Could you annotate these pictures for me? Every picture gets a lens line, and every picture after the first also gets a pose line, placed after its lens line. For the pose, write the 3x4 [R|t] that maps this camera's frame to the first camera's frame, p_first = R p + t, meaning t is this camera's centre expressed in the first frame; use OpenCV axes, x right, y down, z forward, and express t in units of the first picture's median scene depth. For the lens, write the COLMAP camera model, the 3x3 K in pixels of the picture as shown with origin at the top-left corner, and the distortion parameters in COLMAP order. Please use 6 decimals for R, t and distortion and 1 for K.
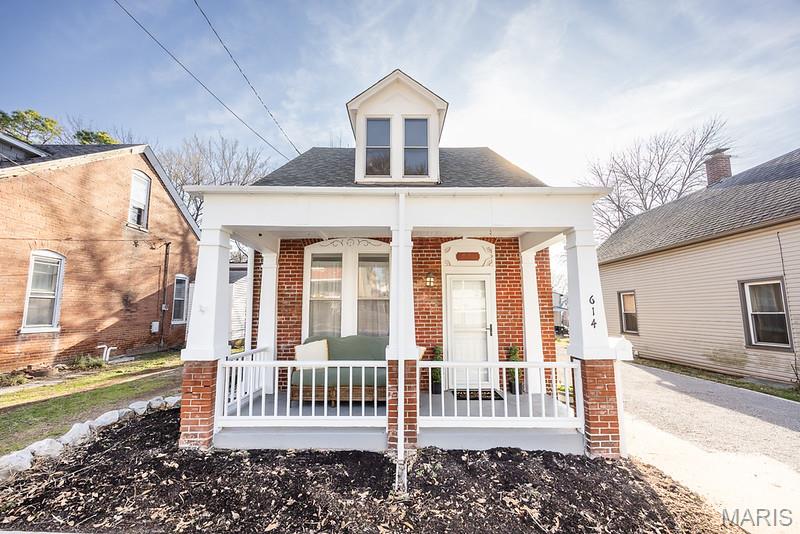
lens RADIAL K [[314.4, 0, 403.4], [0, 314.4, 270.6], [0, 0, 1]] dist [-0.001176, -0.000100]
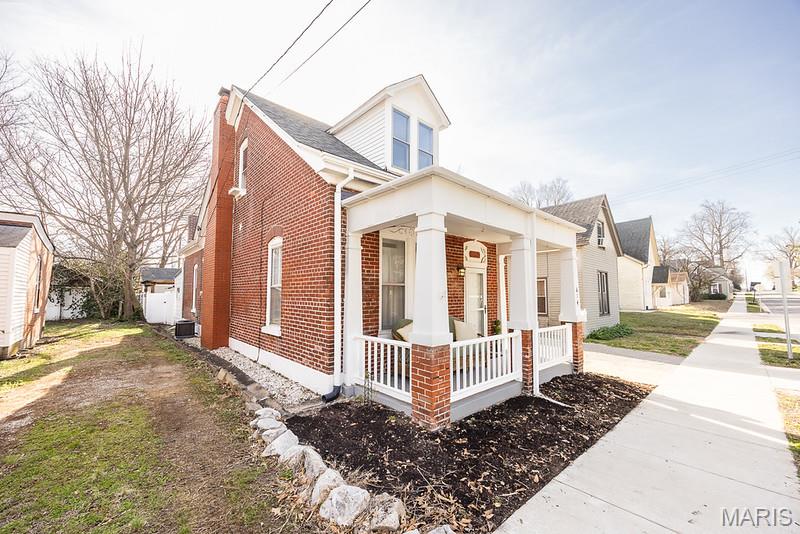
lens RADIAL K [[314.4, 0, 398.7], [0, 314.4, 273.3], [0, 0, 1]] dist [-0.001176, -0.000100]
pose [[0.743195, 0.046192, 0.667478, -0.918417], [-0.087906, 0.995707, 0.028972, 0.023309], [-0.663275, -0.080207, 0.744065, 0.224586]]
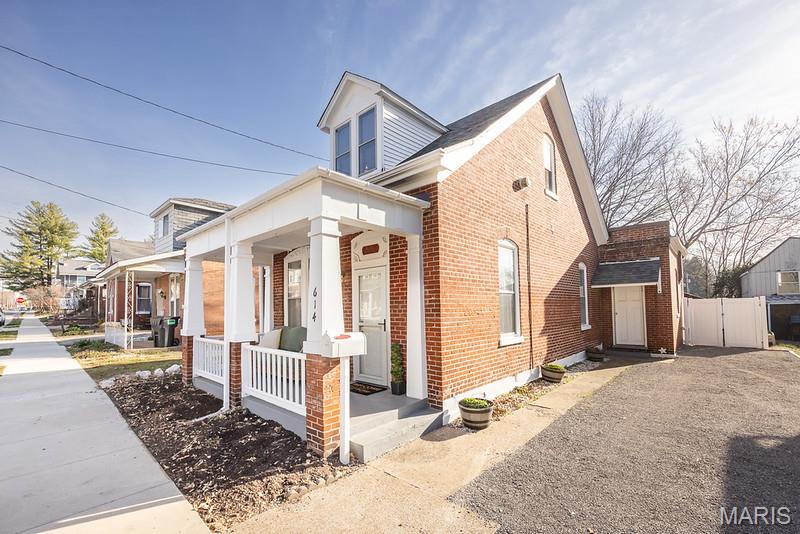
lens RADIAL K [[346.0, 0, 389.5], [0, 346.0, 290.4], [0, 0, 1]] dist [-0.002452, -0.000066]
pose [[0.711847, -0.046056, -0.700823, 0.995598], [0.100710, 0.994229, 0.036956, 0.047204], [0.695077, -0.096887, 0.712377, 0.274018]]
